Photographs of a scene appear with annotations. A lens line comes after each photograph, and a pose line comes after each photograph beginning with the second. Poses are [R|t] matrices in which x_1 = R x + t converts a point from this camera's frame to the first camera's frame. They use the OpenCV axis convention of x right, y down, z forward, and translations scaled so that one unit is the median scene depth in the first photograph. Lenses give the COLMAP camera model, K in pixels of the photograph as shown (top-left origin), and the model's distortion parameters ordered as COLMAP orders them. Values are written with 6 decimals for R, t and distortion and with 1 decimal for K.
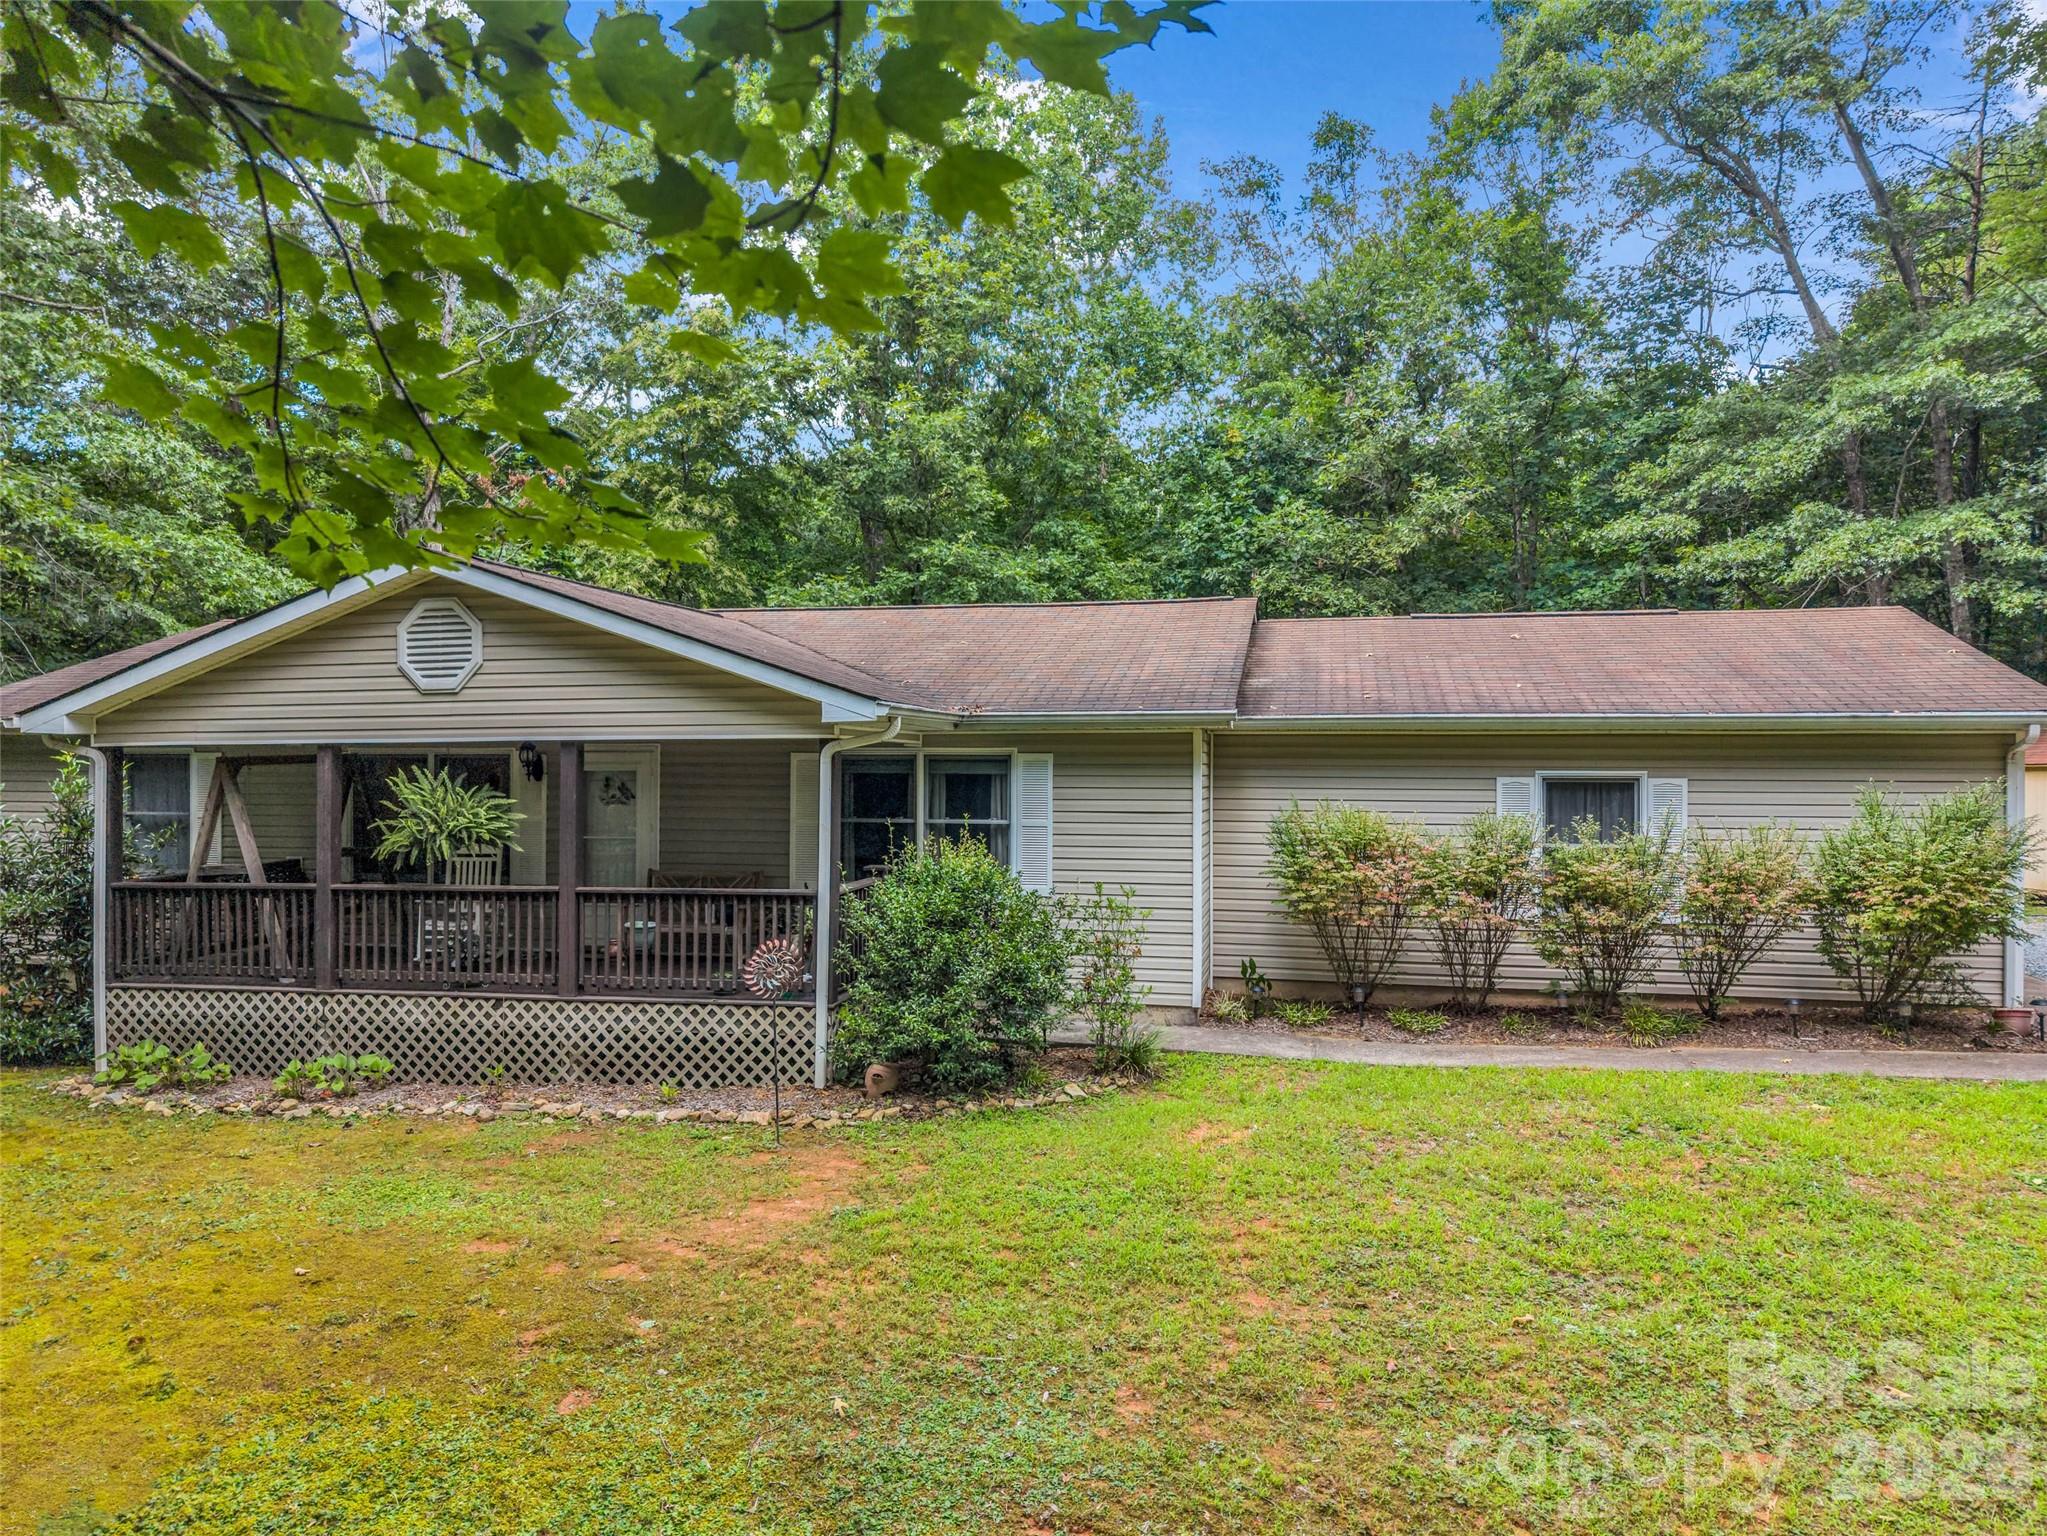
lens RADIAL K [[1415.2, 0, 1022.4], [0, 1415.2, 763.4], [0, 0, 1]] dist [0.029606, -0.016511]
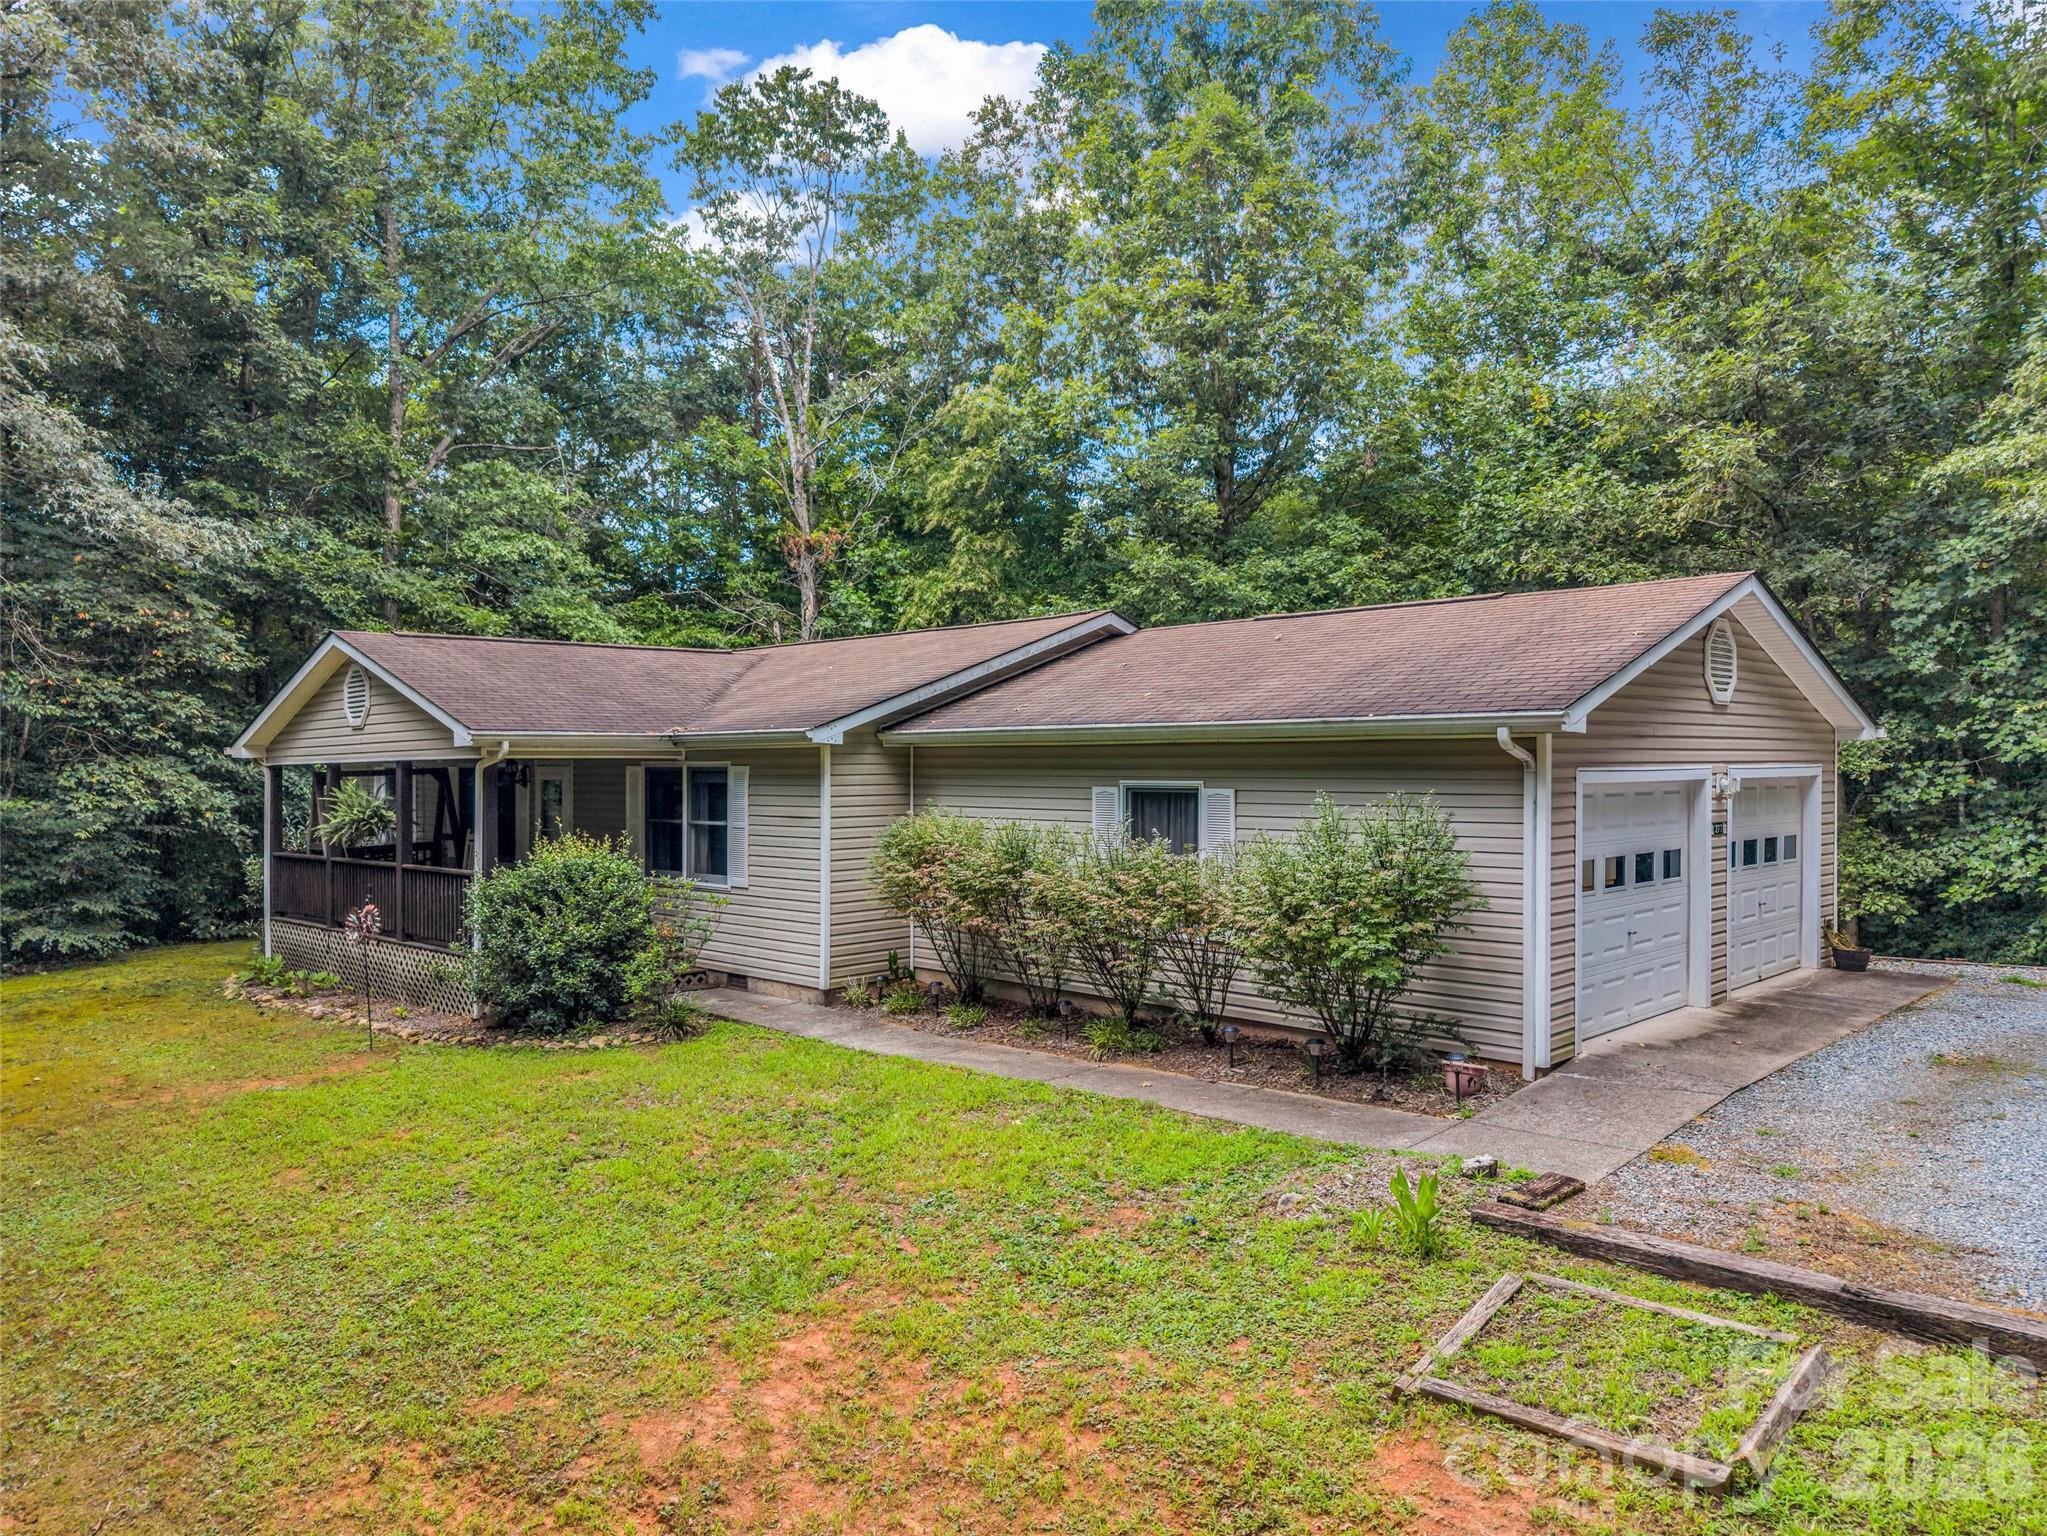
lens RADIAL K [[1415.2, 0, 1020.5], [0, 1415.2, 775.5], [0, 0, 1]] dist [0.029606, -0.016511]
pose [[0.843738, -0.001715, -0.536752, 0.846019], [0.006344, 0.999957, 0.006776, -0.005862], [0.536717, -0.009122, 0.843713, 0.122933]]
